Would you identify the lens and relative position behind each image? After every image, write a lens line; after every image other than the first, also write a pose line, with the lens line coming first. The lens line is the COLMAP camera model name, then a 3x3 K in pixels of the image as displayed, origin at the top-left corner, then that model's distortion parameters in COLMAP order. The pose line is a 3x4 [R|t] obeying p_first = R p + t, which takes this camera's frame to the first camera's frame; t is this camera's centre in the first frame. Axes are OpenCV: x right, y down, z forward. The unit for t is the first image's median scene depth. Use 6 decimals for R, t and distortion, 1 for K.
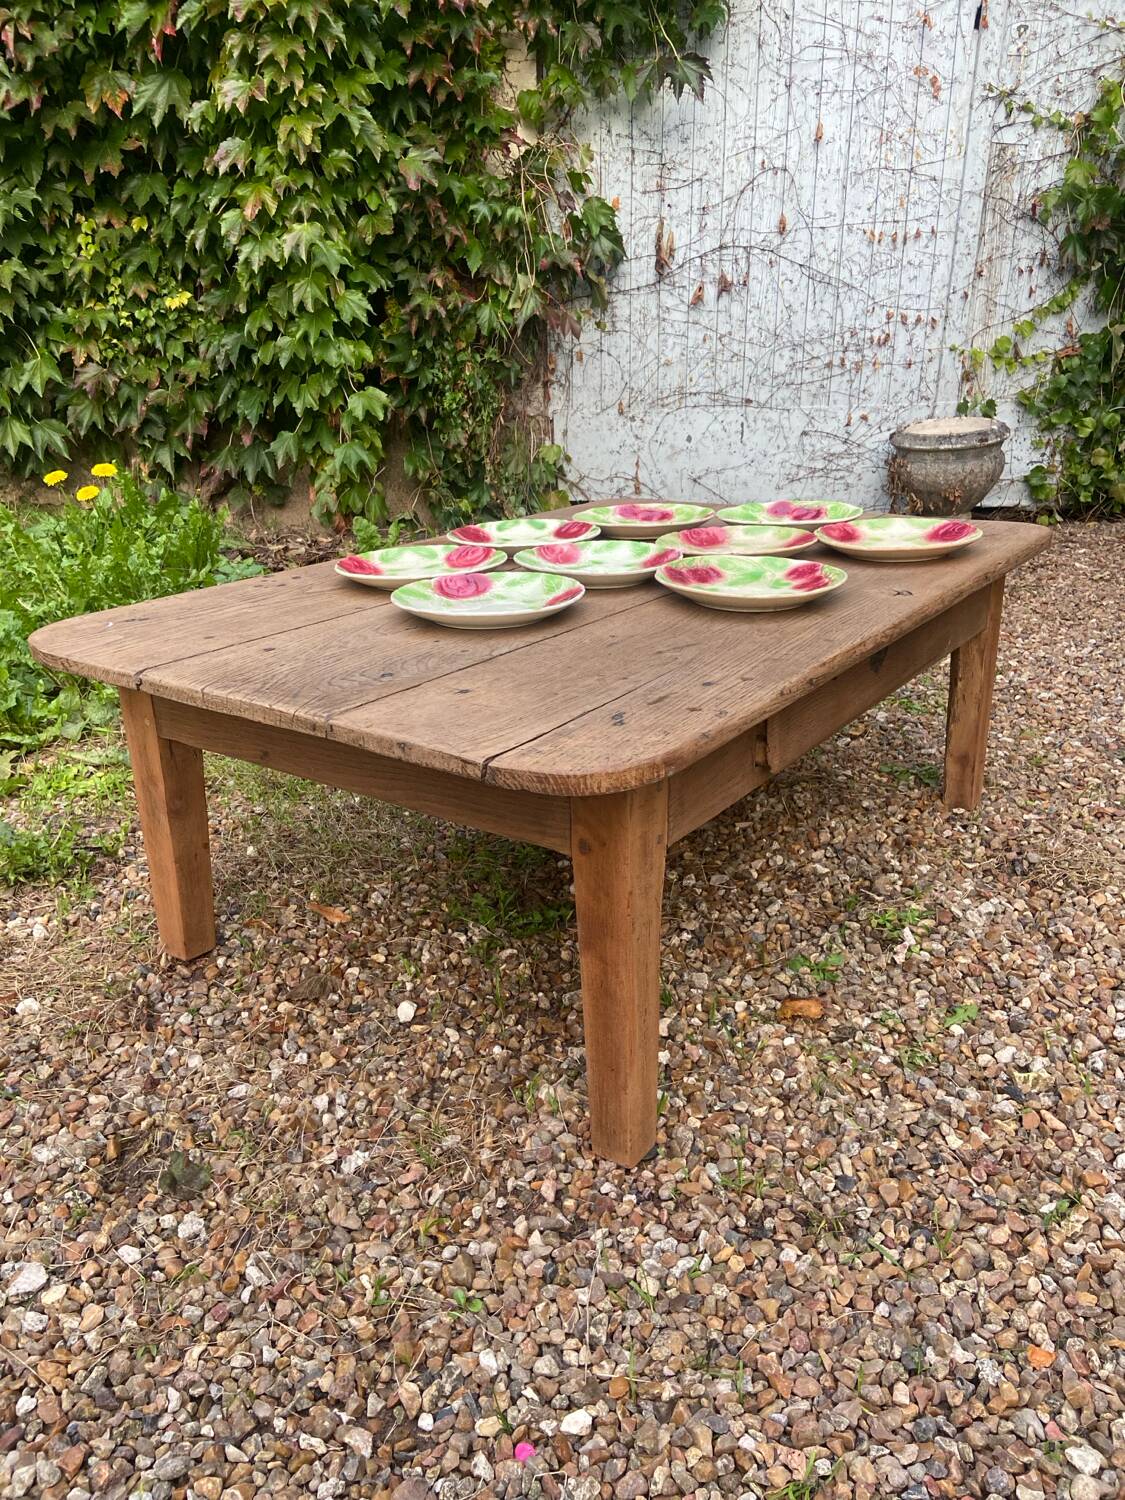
lens RADIAL K [[1125.5, 0, 571.0], [0, 1125.5, 740.4], [0, 0, 1]] dist [0.140771, -0.177815]
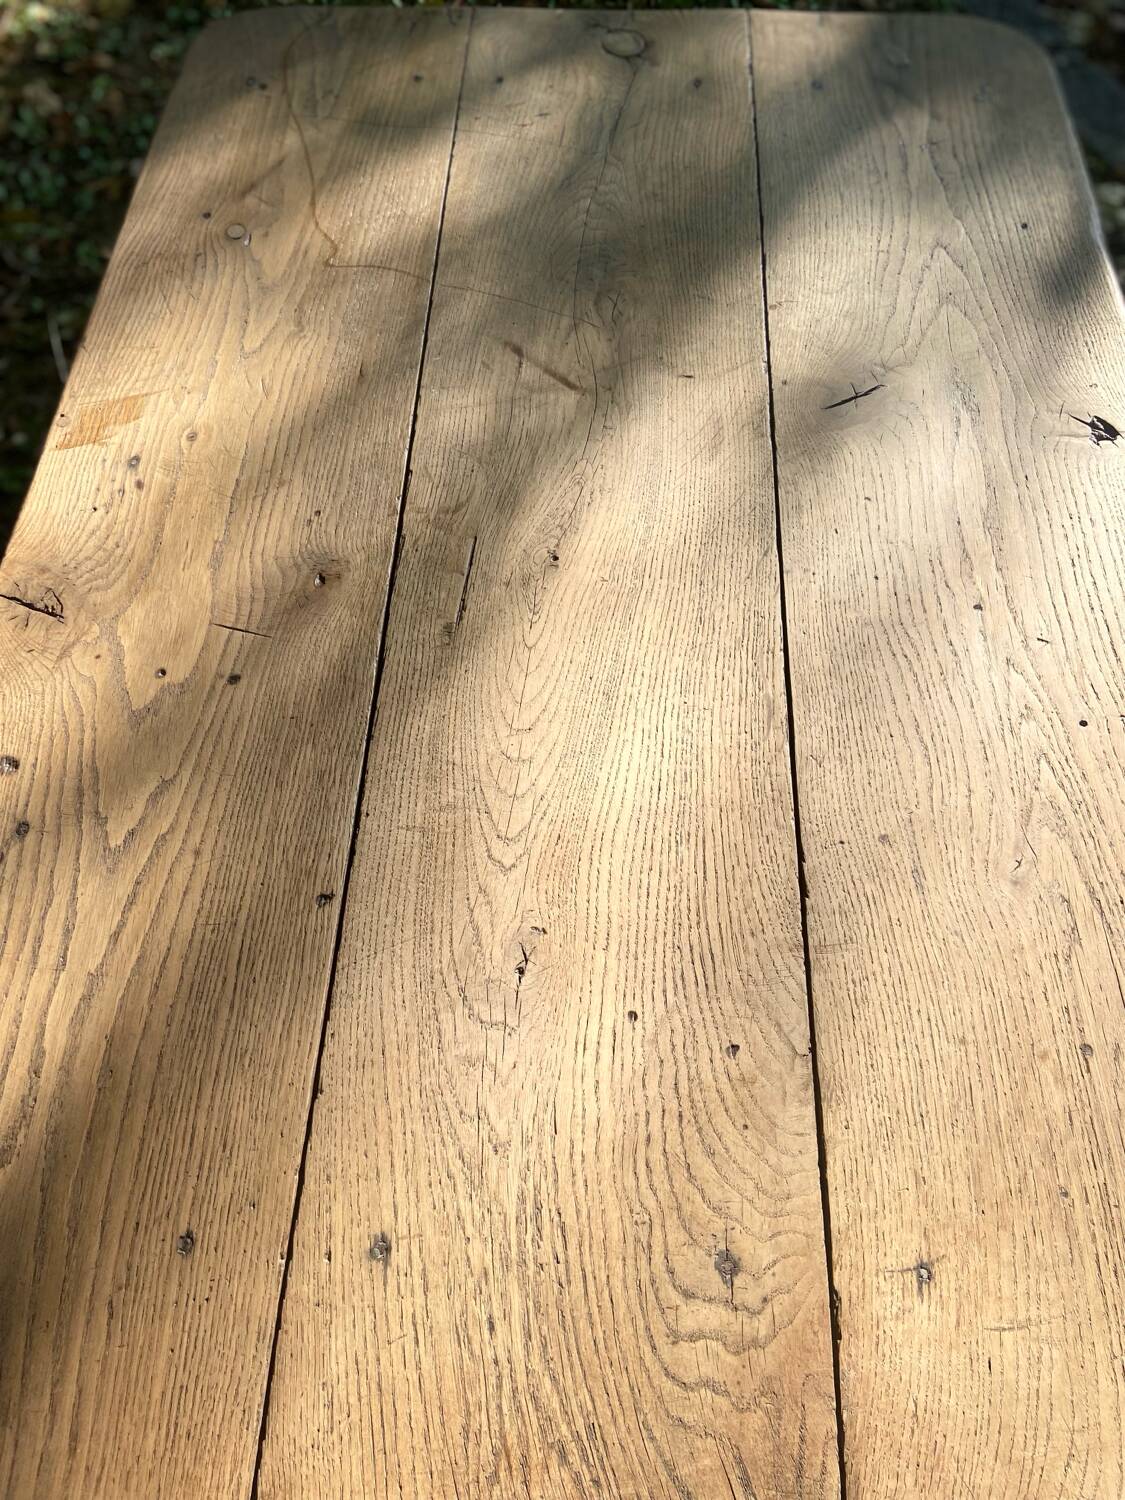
lens RADIAL K [[1125.5, 0, 571.0], [0, 1125.5, 740.4], [0, 0, 1]] dist [0.140771, -0.177815]
pose [[0.828382, -0.474282, 0.298059, -0.281323], [0.175180, 0.724747, 0.666373, -0.630892], [-0.532066, -0.499798, 0.683453, 0.850948]]
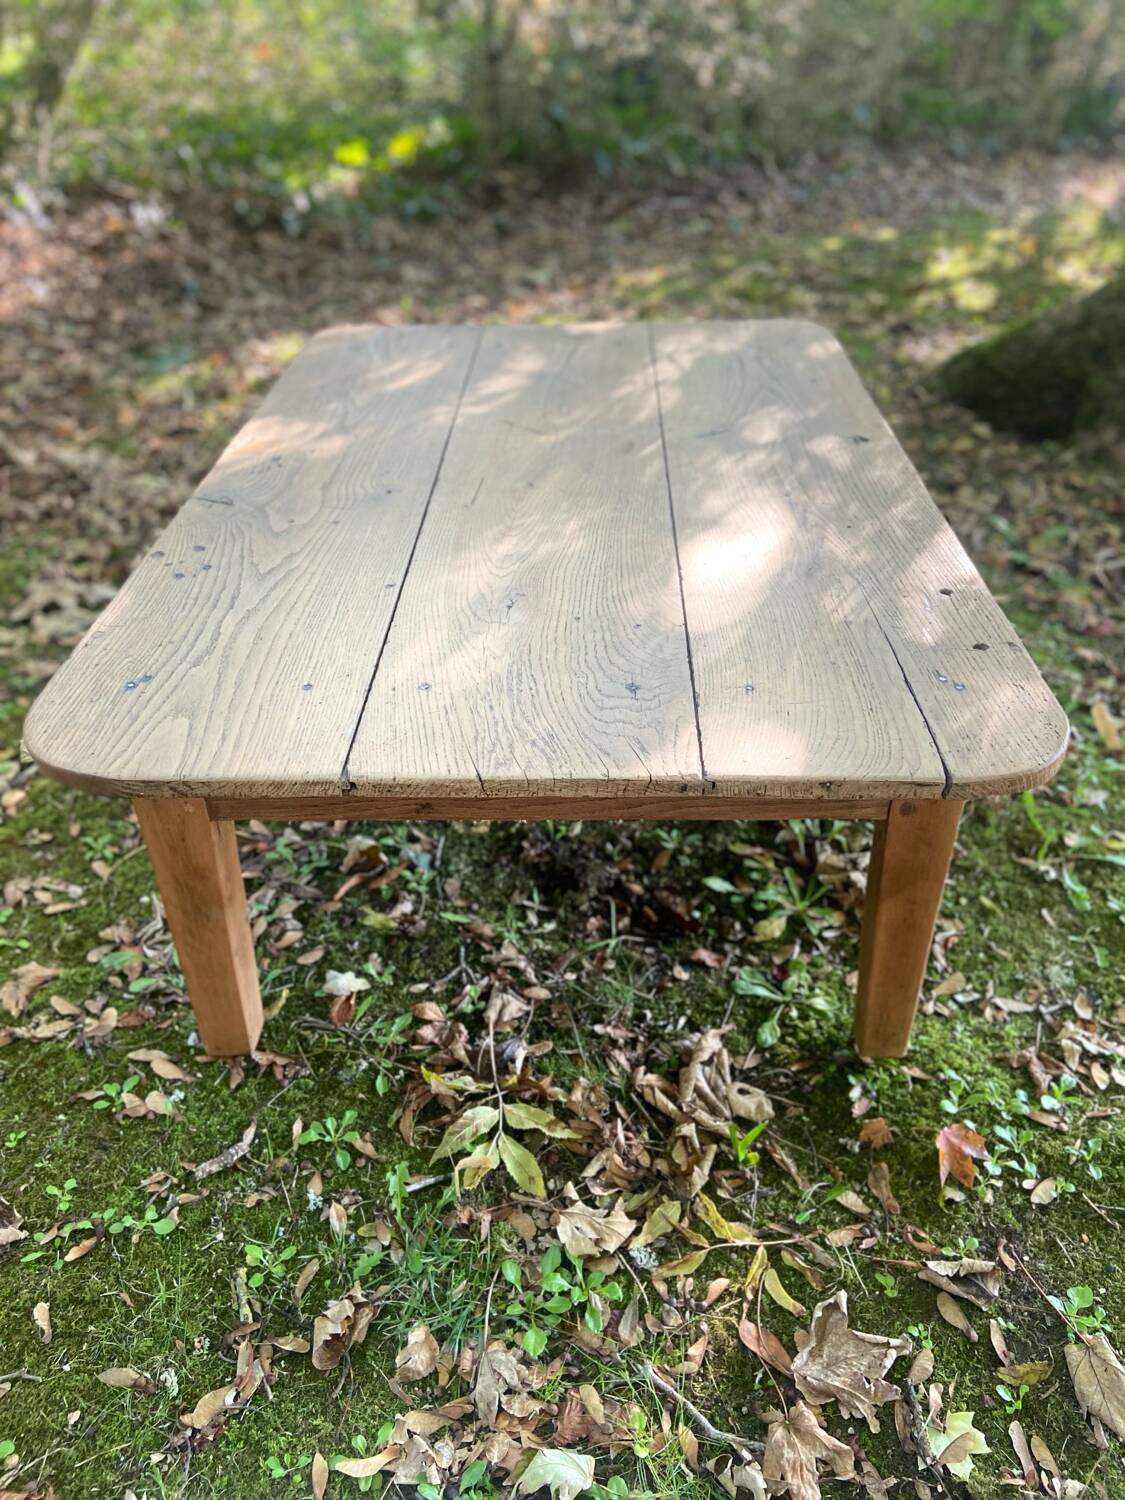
lens RADIAL K [[1125.5, 0, 571.0], [0, 1125.5, 740.4], [0, 0, 1]] dist [0.140771, -0.177815]
pose [[0.818475, -0.311876, 0.482527, -0.668364], [0.186761, 0.938657, 0.289901, -0.295739], [-0.543340, -0.147160, 0.826514, 0.329961]]
